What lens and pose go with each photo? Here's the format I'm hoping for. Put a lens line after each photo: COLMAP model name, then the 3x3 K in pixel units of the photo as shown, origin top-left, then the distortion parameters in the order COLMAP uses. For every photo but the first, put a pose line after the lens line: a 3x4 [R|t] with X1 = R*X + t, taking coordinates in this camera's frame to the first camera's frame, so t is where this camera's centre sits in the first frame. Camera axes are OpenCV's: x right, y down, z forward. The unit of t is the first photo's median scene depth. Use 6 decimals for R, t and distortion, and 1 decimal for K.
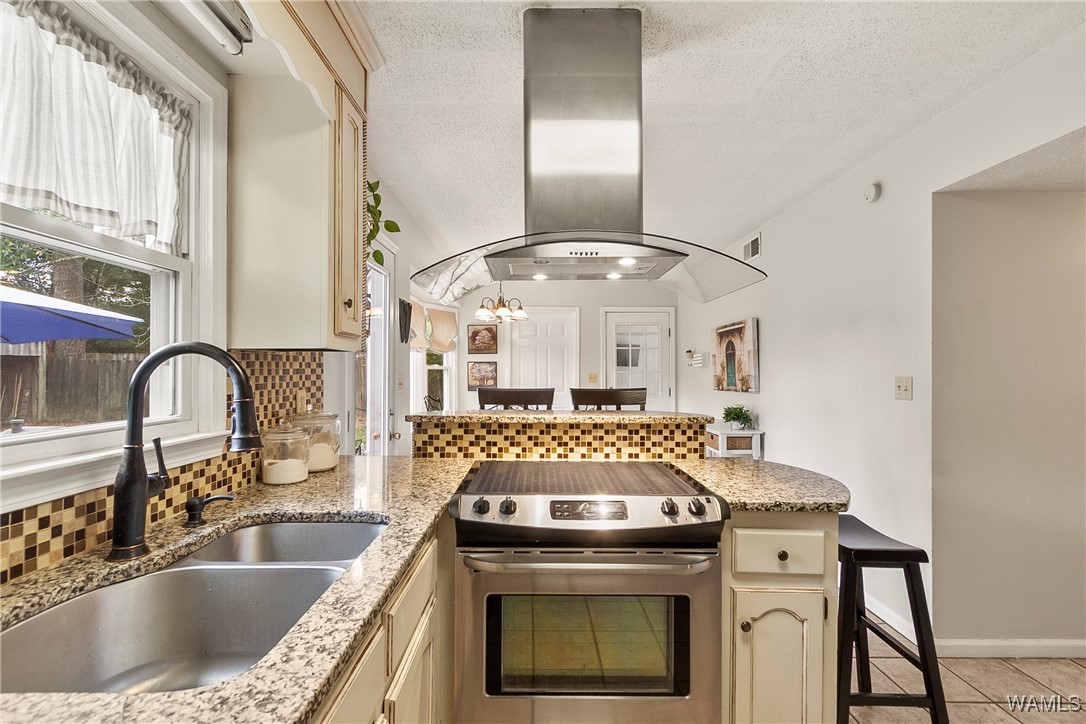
lens RADIAL K [[499.3, 0, 546.3], [0, 499.3, 366.7], [0, 0, 1]] dist [0.002896, -0.000041]
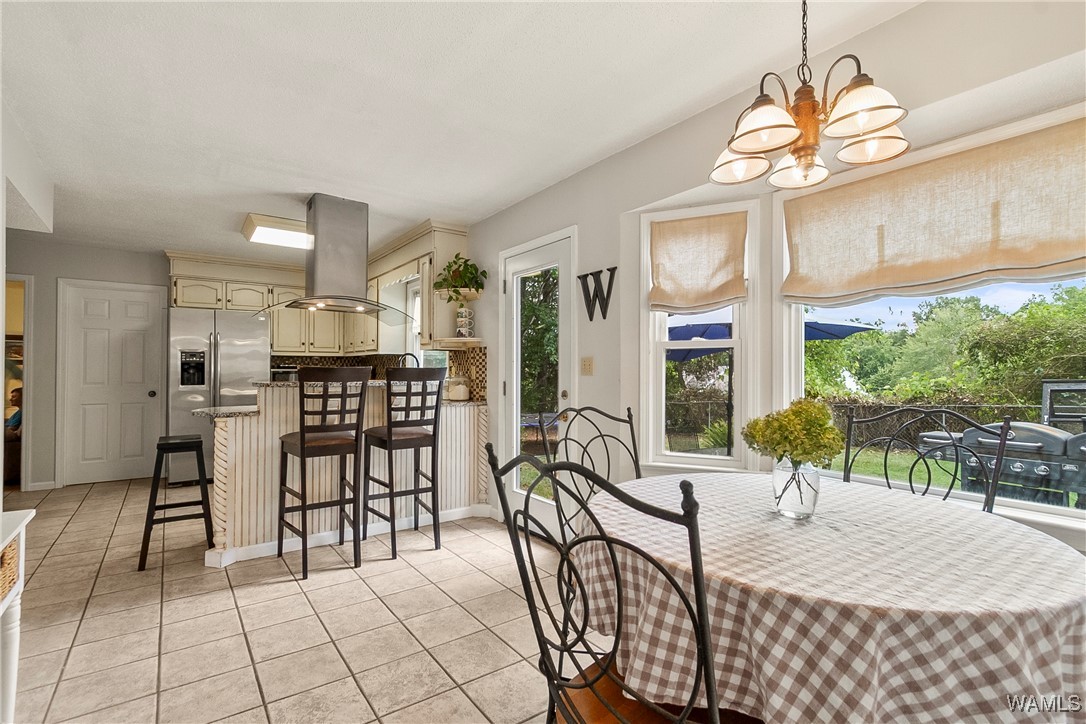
lens RADIAL K [[506.8, 0, 532.9], [0, 506.8, 369.7], [0, 0, 1]] dist [0.002169, -0.000309]
pose [[-0.827226, -0.007290, -0.561823, 0.499598], [-0.000989, 0.999933, -0.011518, 0.080386], [0.561869, -0.008973, -0.827178, 2.756811]]
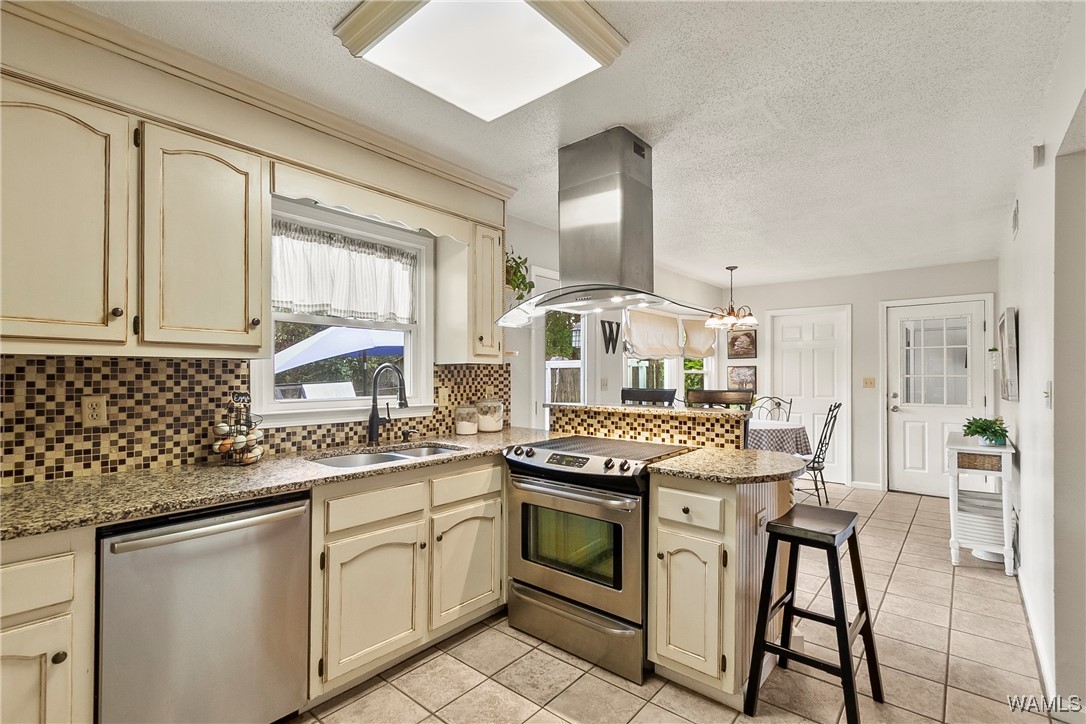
lens RADIAL K [[511.0, 0, 545.8], [0, 511.0, 373.3], [0, 0, 1]] dist [0.009556, -0.000261]
pose [[0.760389, -0.004257, -0.649454, 0.757330], [0.007425, 0.999970, 0.002139, -0.000333], [0.649425, -0.006449, 0.760398, -0.212507]]
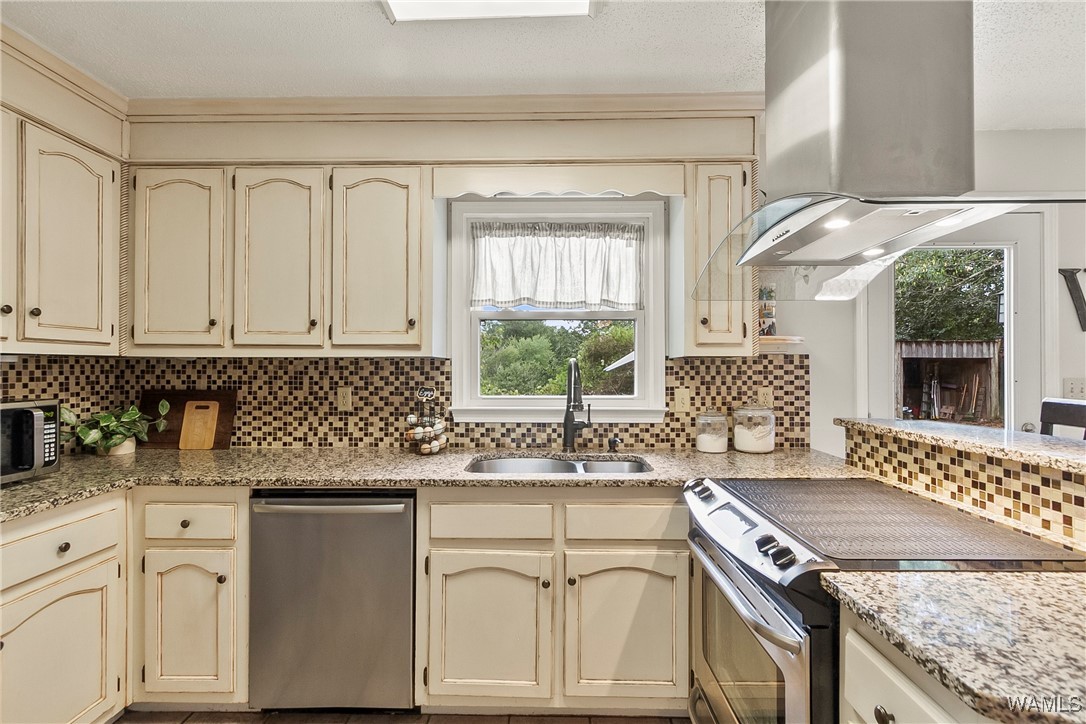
lens RADIAL K [[507.4, 0, 536.7], [0, 507.4, 365.9], [0, 0, 1]] dist [0.009833, -0.000580]
pose [[-0.041441, -0.010419, -0.999087, 0.725499], [0.008182, 0.999909, -0.010767, 0.002001], [0.999107, -0.008621, -0.041352, 0.453882]]
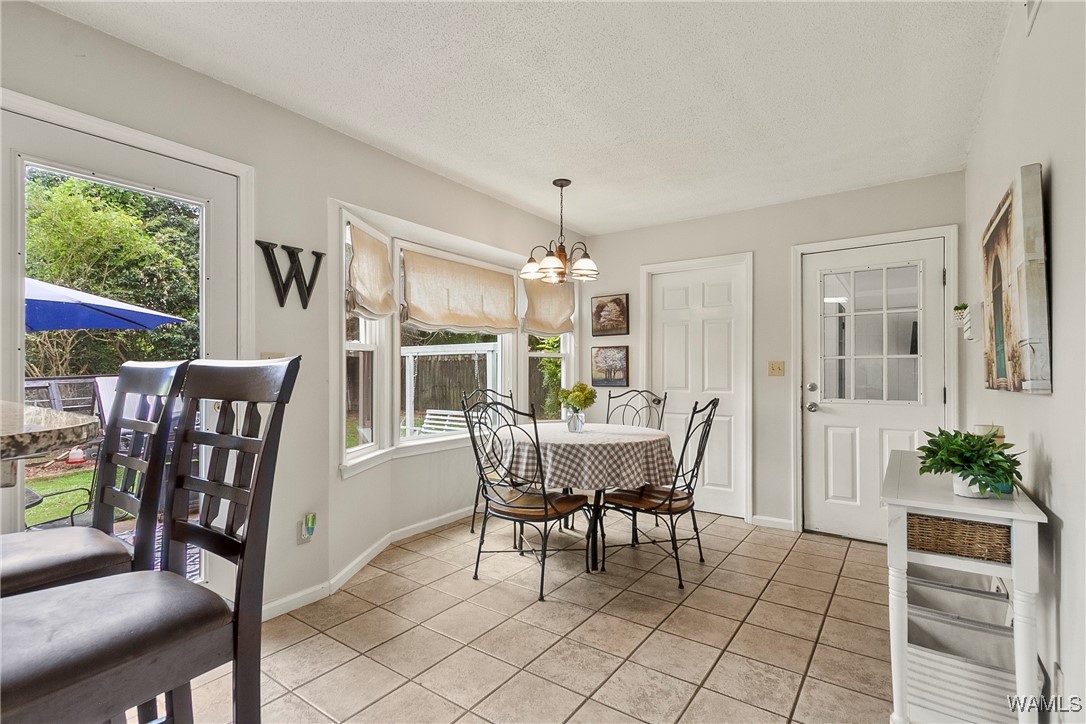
lens RADIAL K [[511.0, 0, 545.8], [0, 511.0, 373.3], [0, 0, 1]] dist [0.009556, -0.000261]
pose [[0.805304, -0.000817, -0.592861, 0.707213], [0.007009, 0.999942, 0.008142, 0.066868], [0.592820, -0.010713, 0.805264, 1.052272]]
